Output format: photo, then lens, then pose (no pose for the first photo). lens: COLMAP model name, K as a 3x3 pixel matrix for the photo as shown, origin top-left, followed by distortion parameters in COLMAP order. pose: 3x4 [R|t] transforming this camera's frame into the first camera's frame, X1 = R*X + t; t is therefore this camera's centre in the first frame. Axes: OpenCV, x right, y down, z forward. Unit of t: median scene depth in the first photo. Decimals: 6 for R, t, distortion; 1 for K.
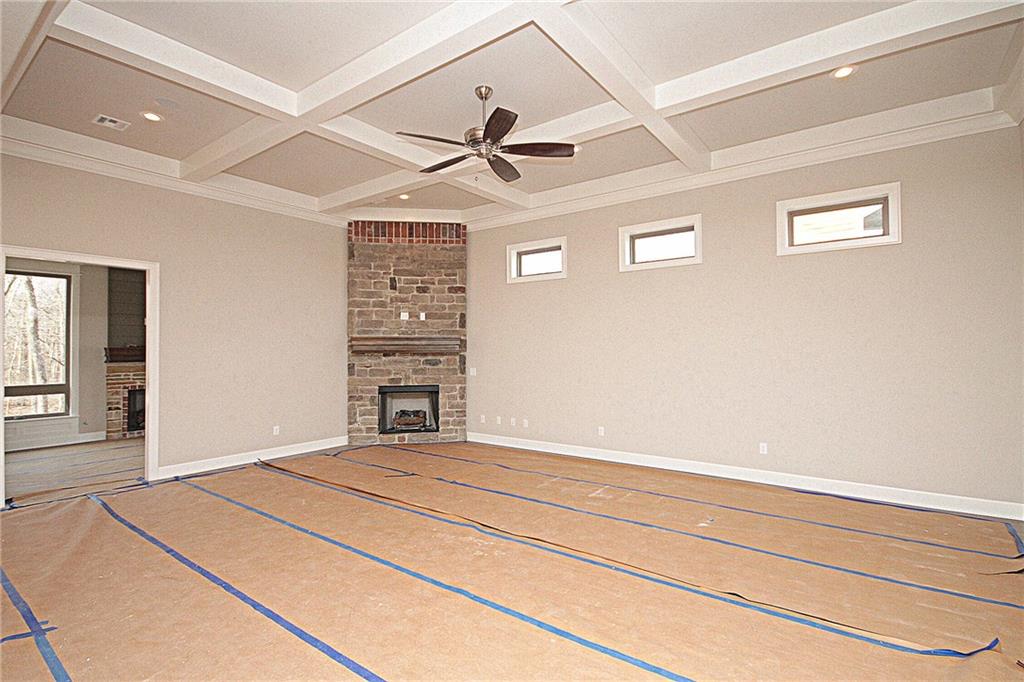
lens RADIAL K [[485.9, 0, 513.6], [0, 485.9, 338.7], [0, 0, 1]] dist [-0.000137, -0.002663]
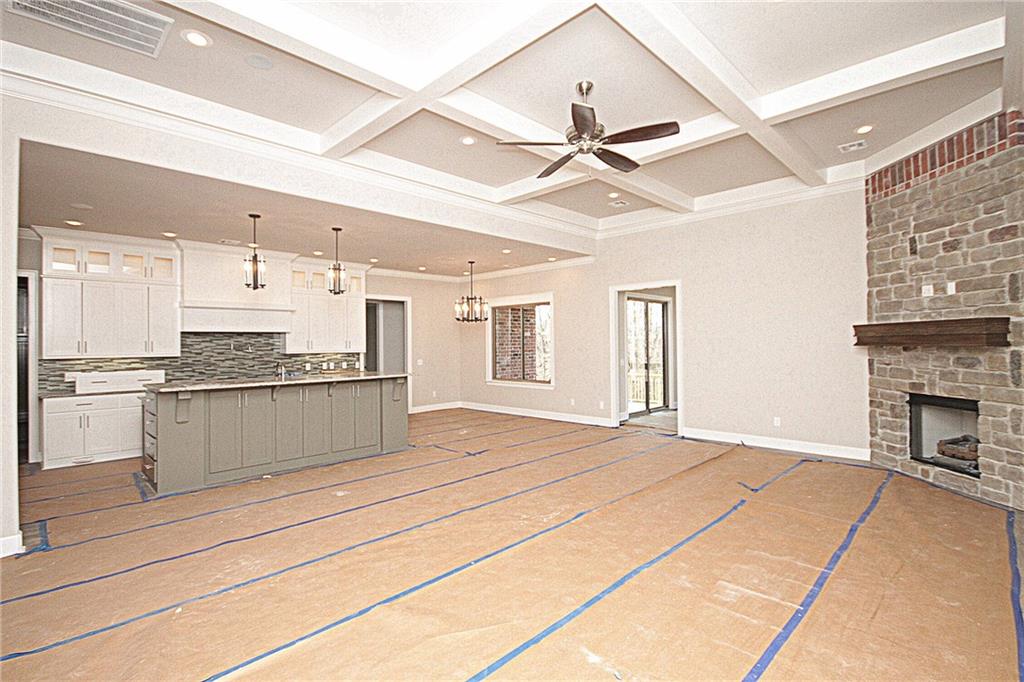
lens RADIAL K [[485.9, 0, 517.8], [0, 485.9, 340.1], [0, 0, 1]] dist [-0.000137, -0.002663]
pose [[-0.132902, 0.000140, -0.991129, 0.517163], [0.031419, 0.999498, -0.004072, 0.005844], [0.990631, -0.031682, -0.132840, 0.535493]]
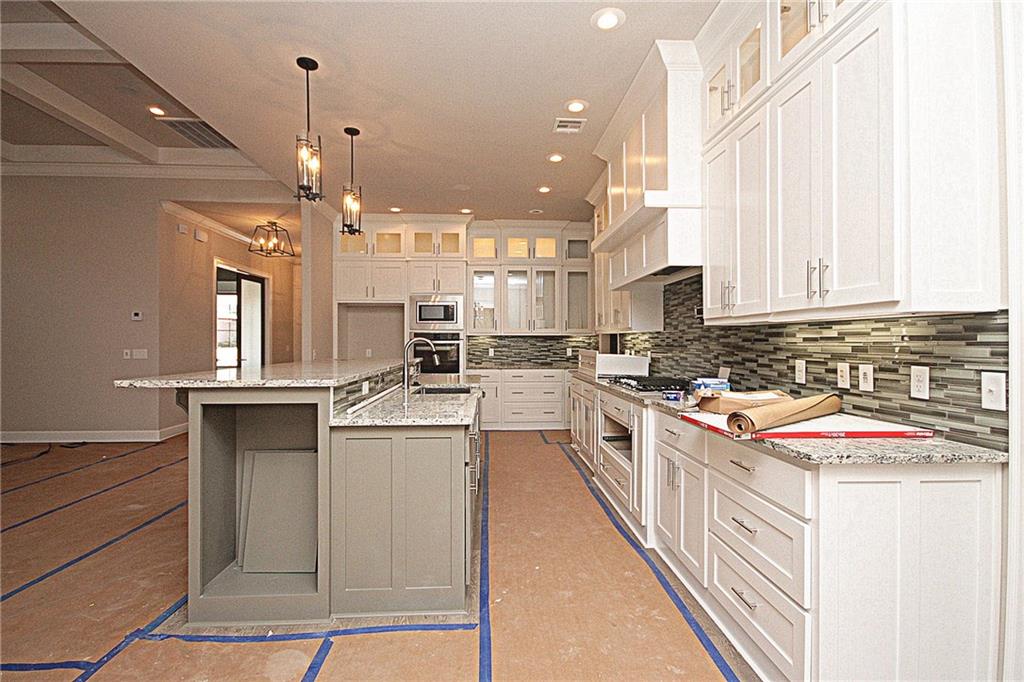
lens RADIAL K [[485.9, 0, 513.3], [0, 485.9, 341.7], [0, 0, 1]] dist [-0.000137, -0.002663]
pose [[-0.645011, 0.003764, 0.764164, -0.726886], [-0.014848, 0.999737, -0.017457, 0.038828], [-0.764029, -0.022606, -0.644786, 0.234319]]
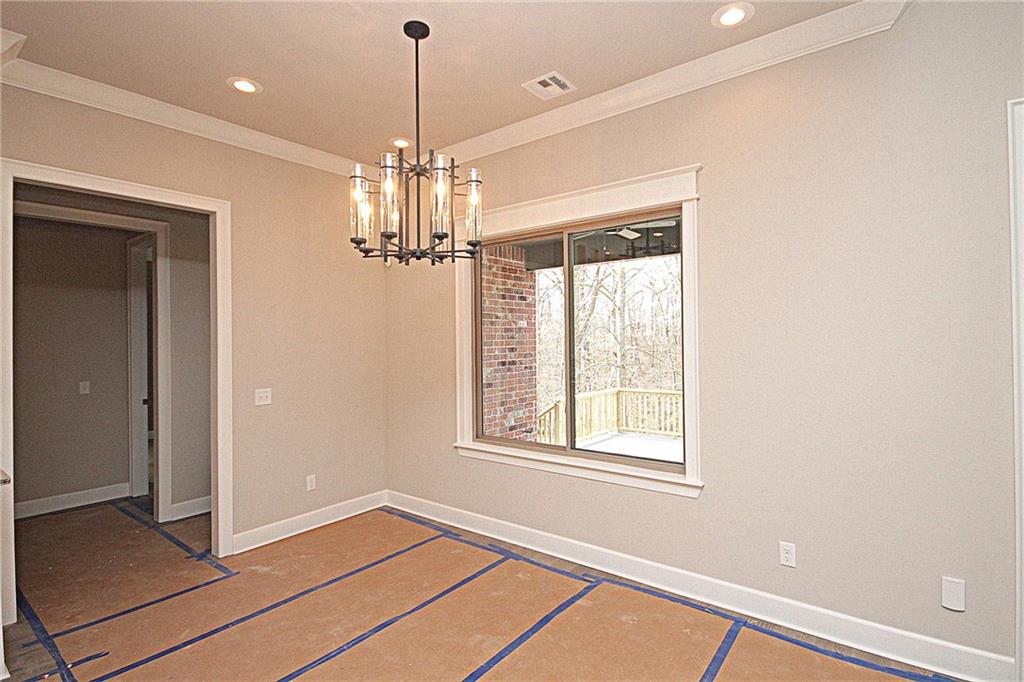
lens RADIAL K [[485.9, 0, 516.2], [0, 485.9, 340.4], [0, 0, 1]] dist [-0.000137, -0.002663]
pose [[-0.014500, 0.000616, -0.999895, -0.371596], [0.036264, 0.999342, 0.000090, 0.008977], [0.999237, -0.036259, -0.014513, 0.324661]]
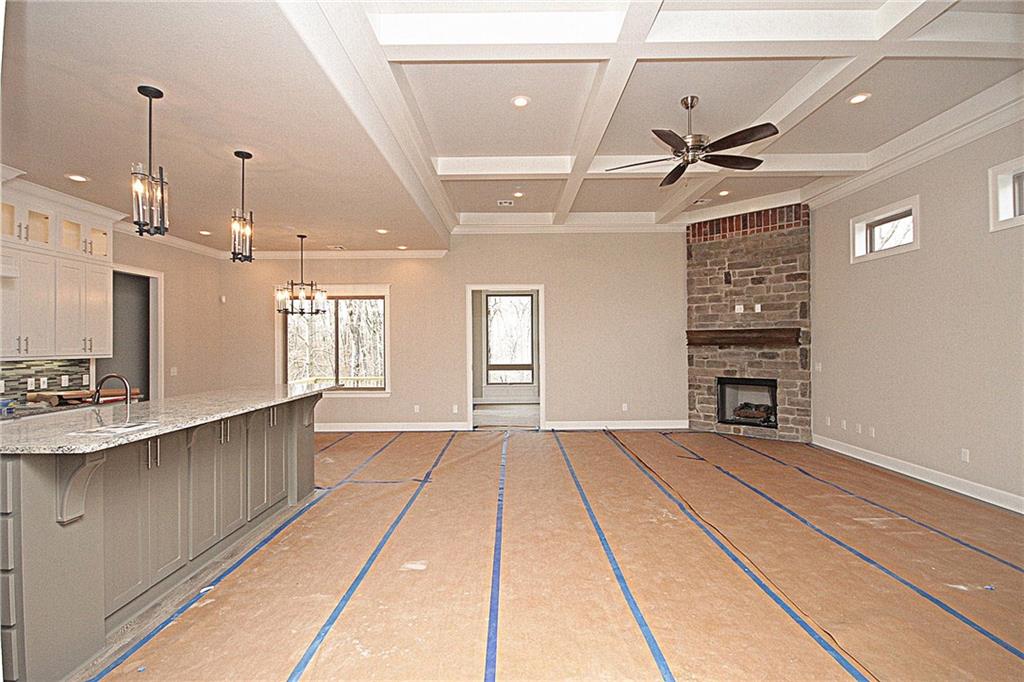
lens RADIAL K [[485.9, 0, 514.6], [0, 485.9, 339.7], [0, 0, 1]] dist [-0.000137, -0.002663]
pose [[0.599622, -0.003161, -0.800277, 0.304622], [0.020474, 0.999725, 0.011393, -0.003947], [0.800021, -0.023216, 0.599522, 0.024202]]
